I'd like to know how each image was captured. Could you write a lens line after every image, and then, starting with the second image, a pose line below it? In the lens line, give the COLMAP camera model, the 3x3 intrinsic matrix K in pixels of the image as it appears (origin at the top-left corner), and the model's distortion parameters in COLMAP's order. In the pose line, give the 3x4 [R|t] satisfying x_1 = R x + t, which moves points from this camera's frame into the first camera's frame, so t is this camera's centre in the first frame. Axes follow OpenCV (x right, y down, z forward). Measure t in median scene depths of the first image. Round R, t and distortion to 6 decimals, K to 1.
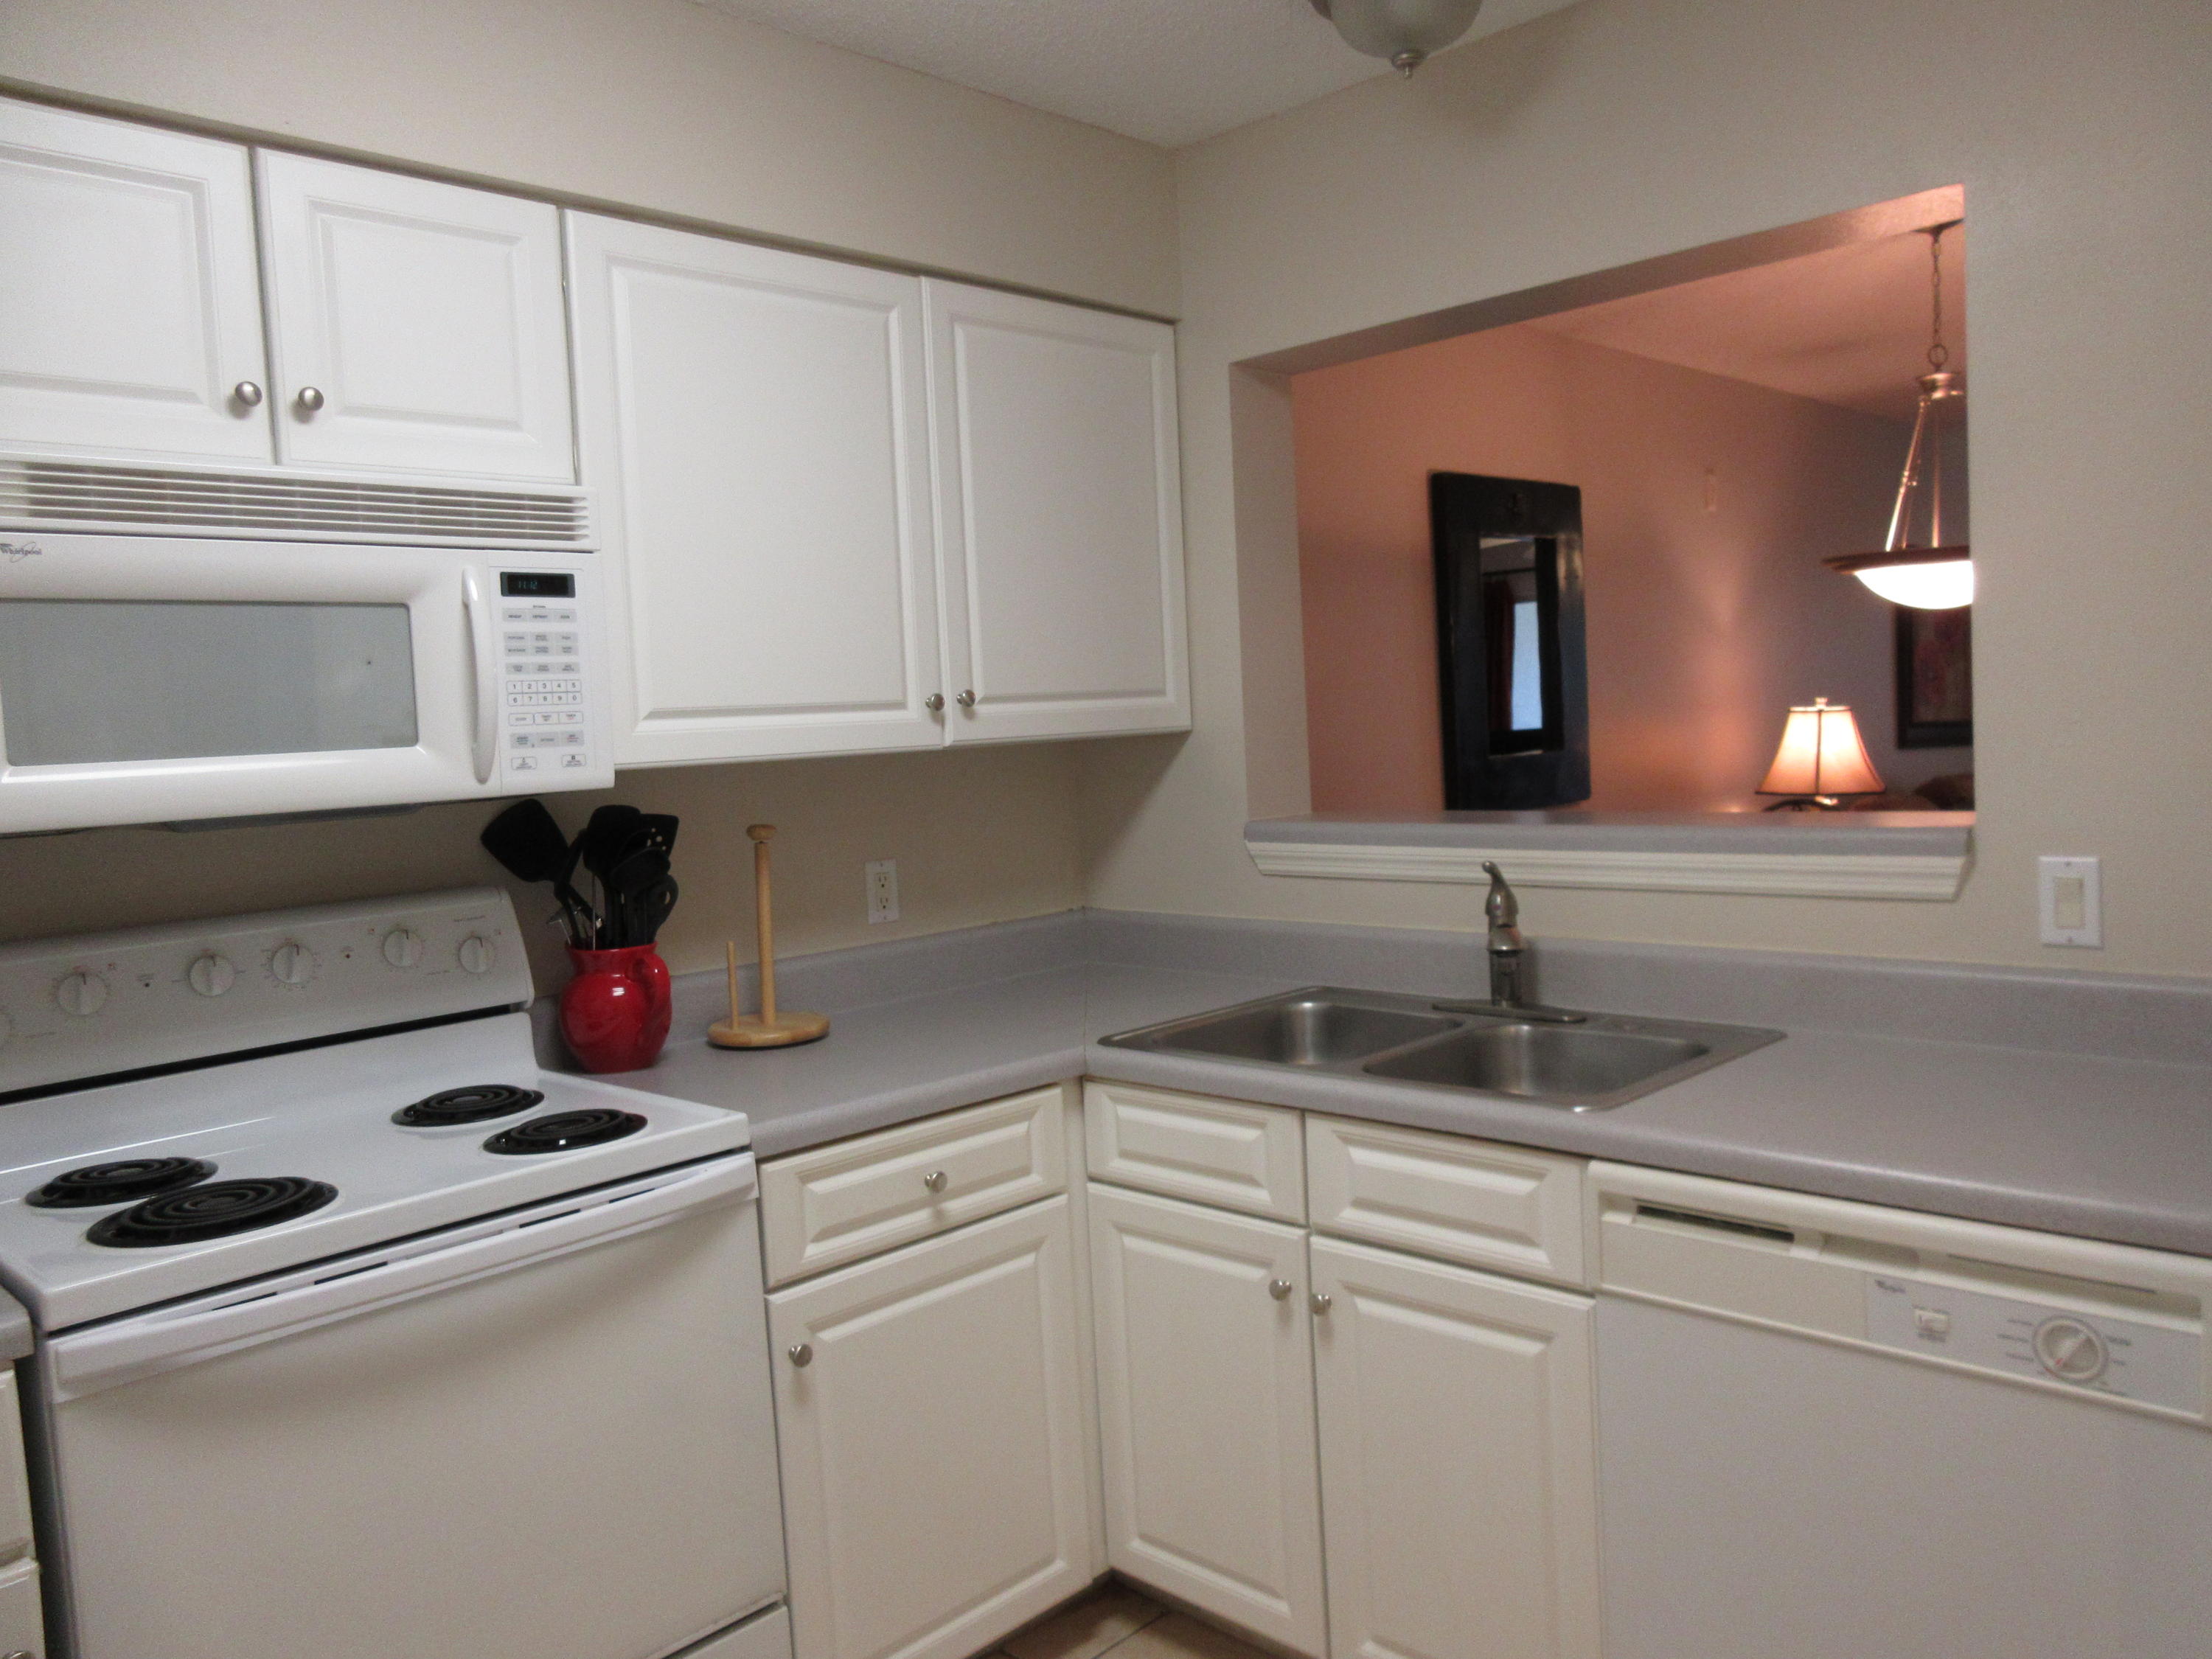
lens RADIAL K [[1649.2, 0, 1109.7], [0, 1649.2, 832.5], [0, 0, 1]] dist [0.001032, 0.000433]
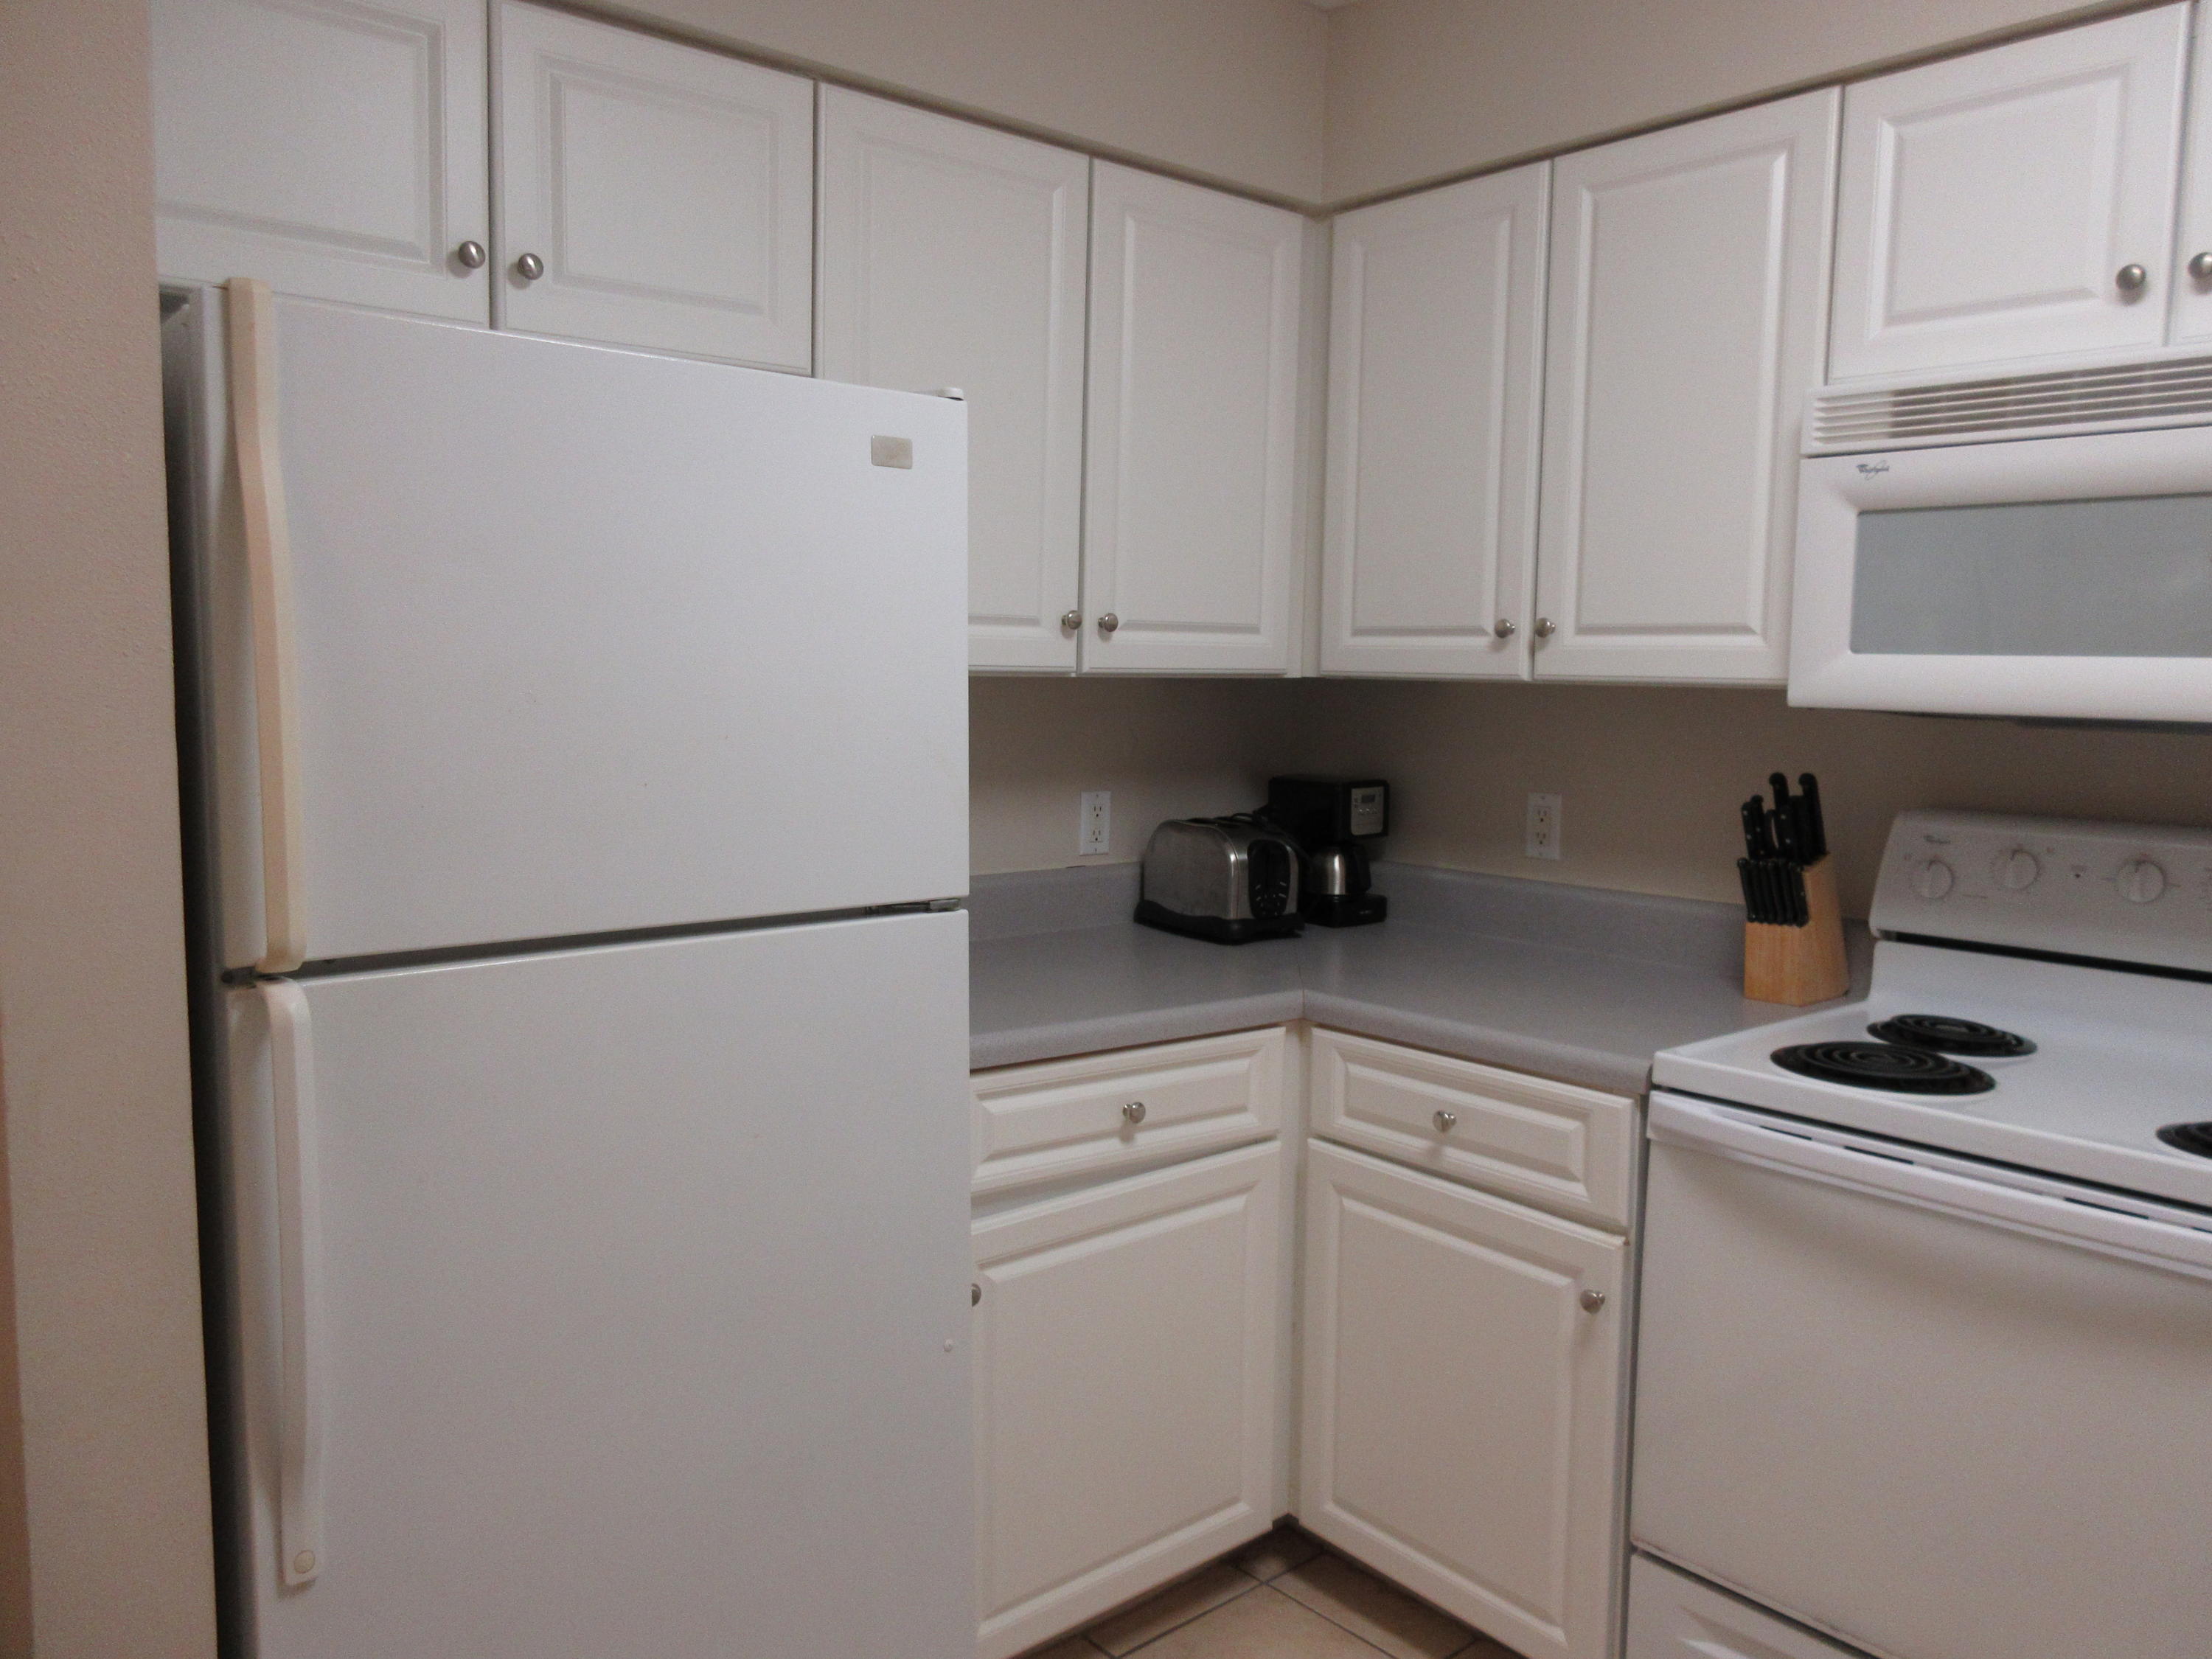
lens RADIAL K [[1649.2, 0, 1107.0], [0, 1649.2, 831.6], [0, 0, 1]] dist [0.001032, 0.000433]
pose [[-0.092535, 0.158771, -0.982969, 0.459129], [-0.078637, 0.982956, 0.166172, -0.055472], [0.992599, 0.092675, -0.078473, 0.456328]]
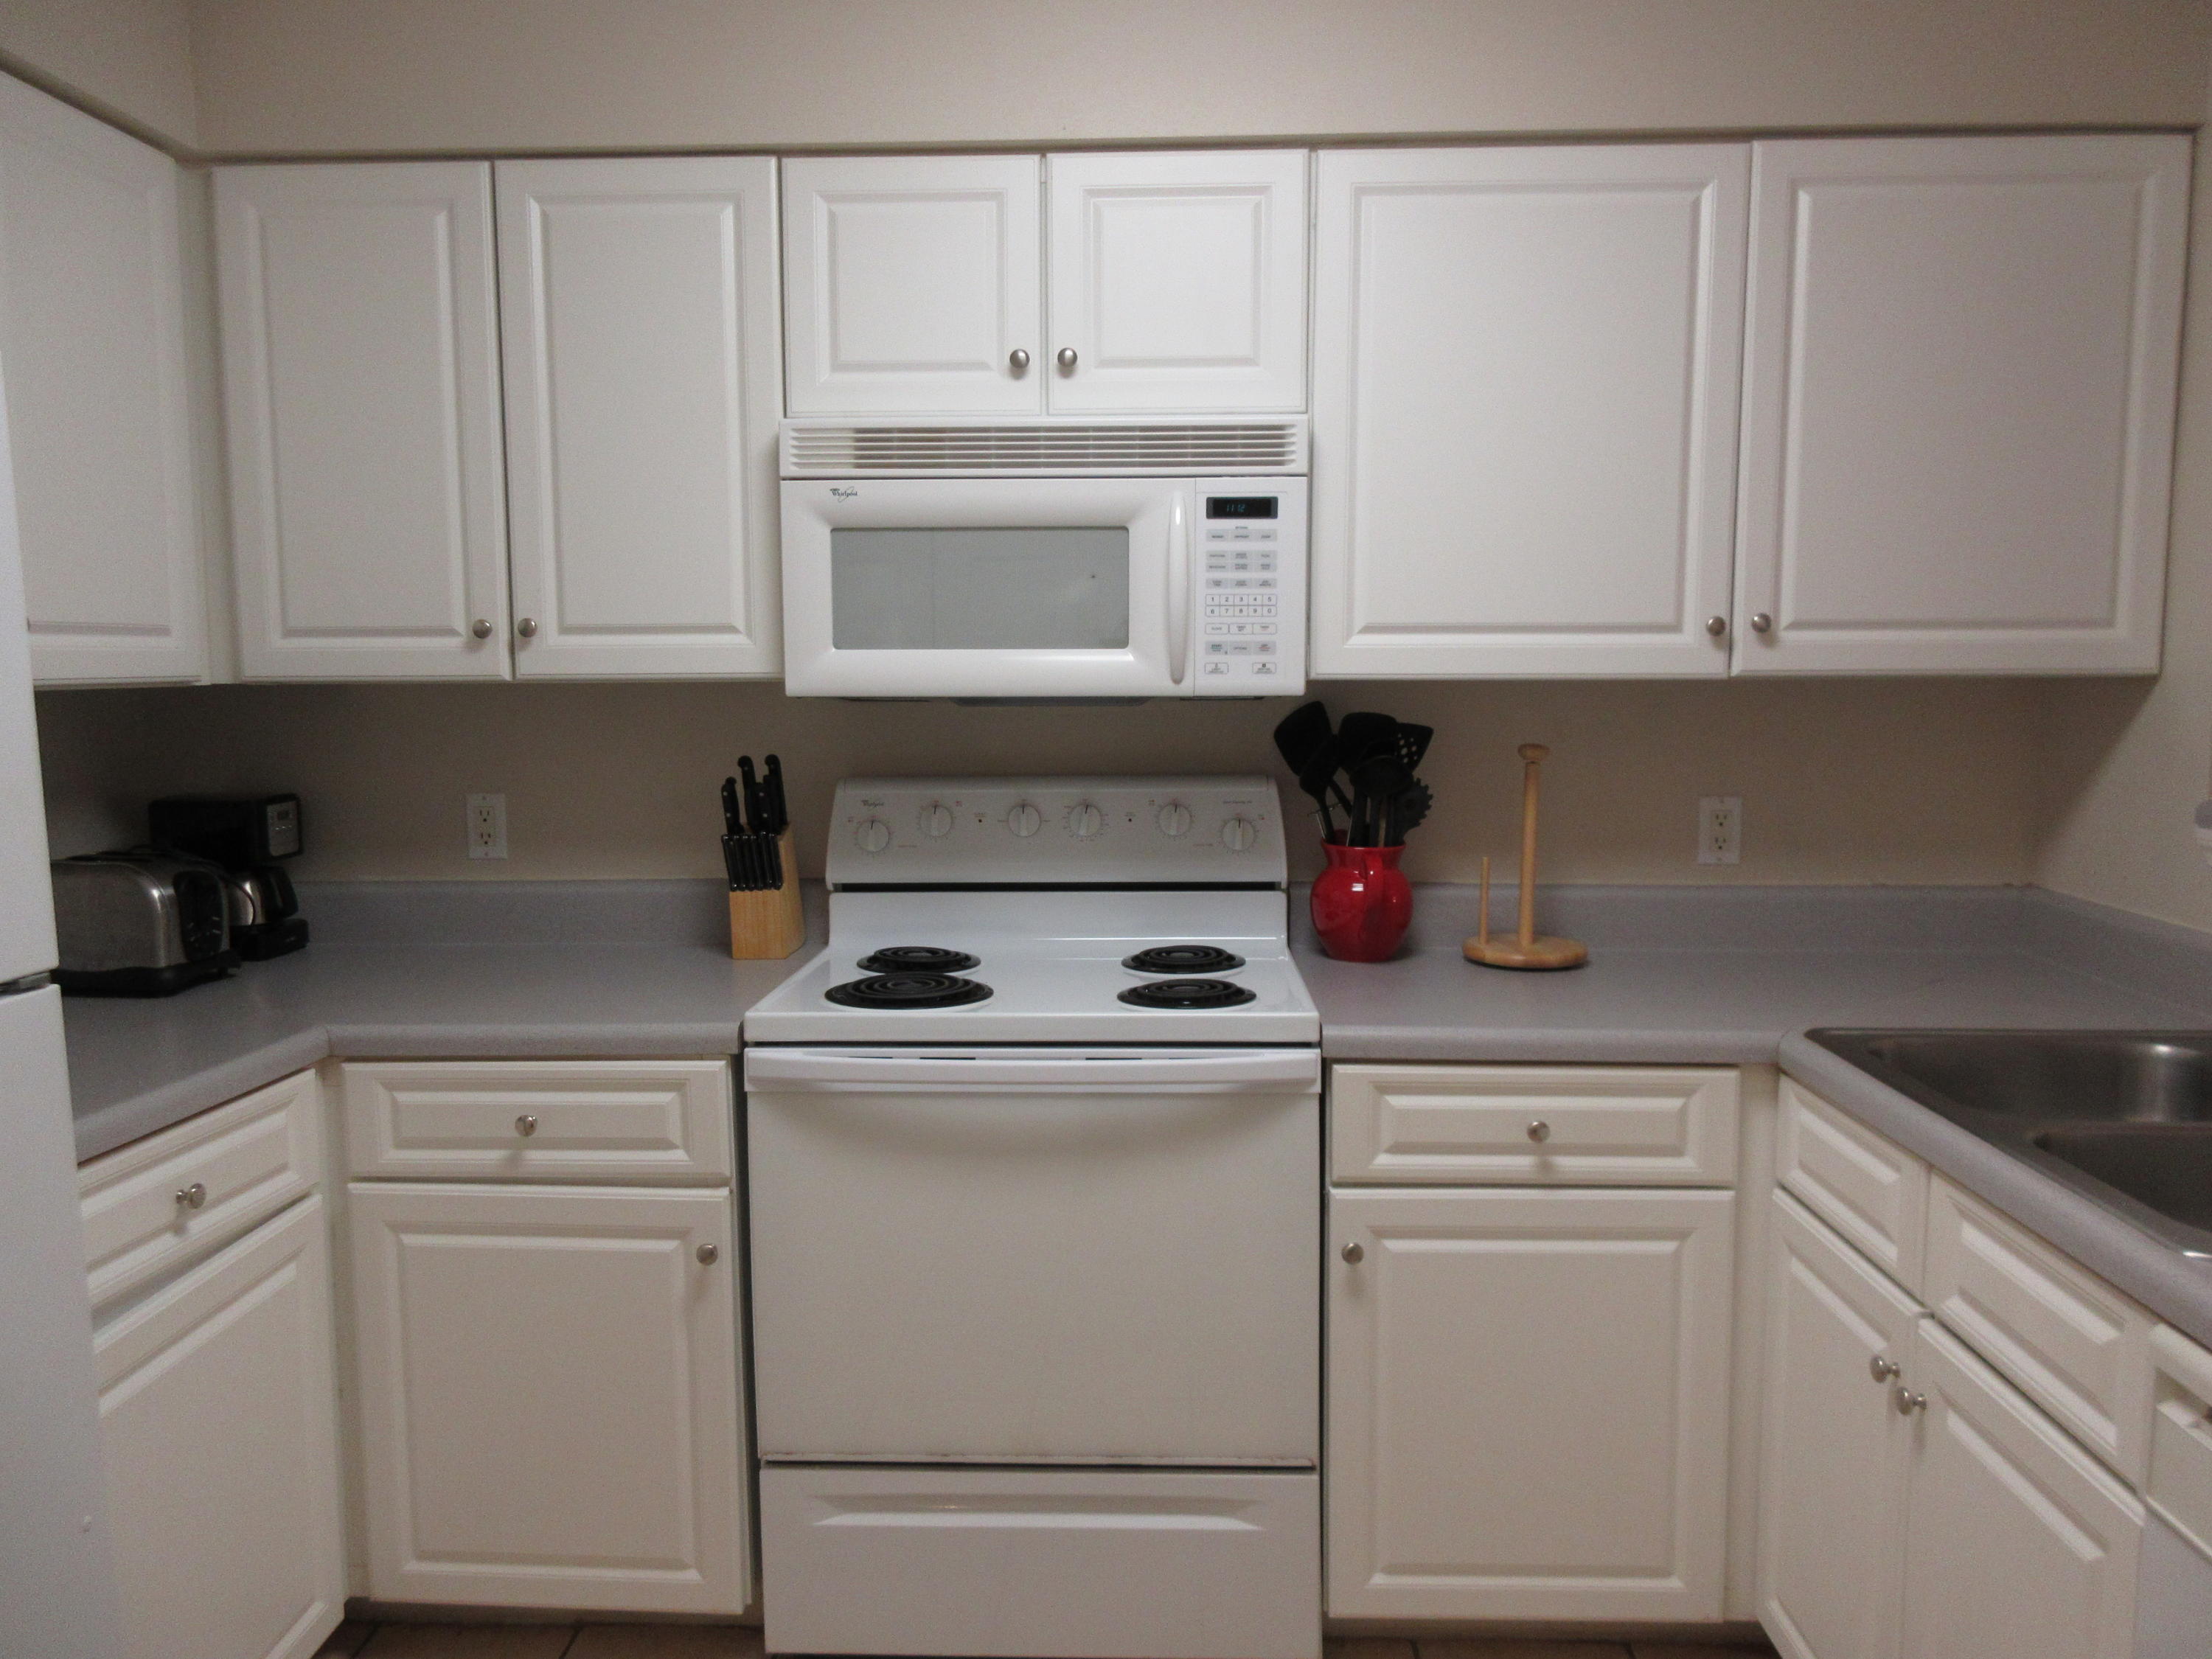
lens RADIAL K [[1649.2, 0, 1098.1], [0, 1649.2, 833.0], [0, 0, 1]] dist [0.001032, 0.000433]
pose [[0.672688, 0.130242, -0.728373, 0.416945], [-0.083838, 0.991463, 0.099857, -0.035308], [0.735161, -0.006107, 0.677865, 0.172482]]
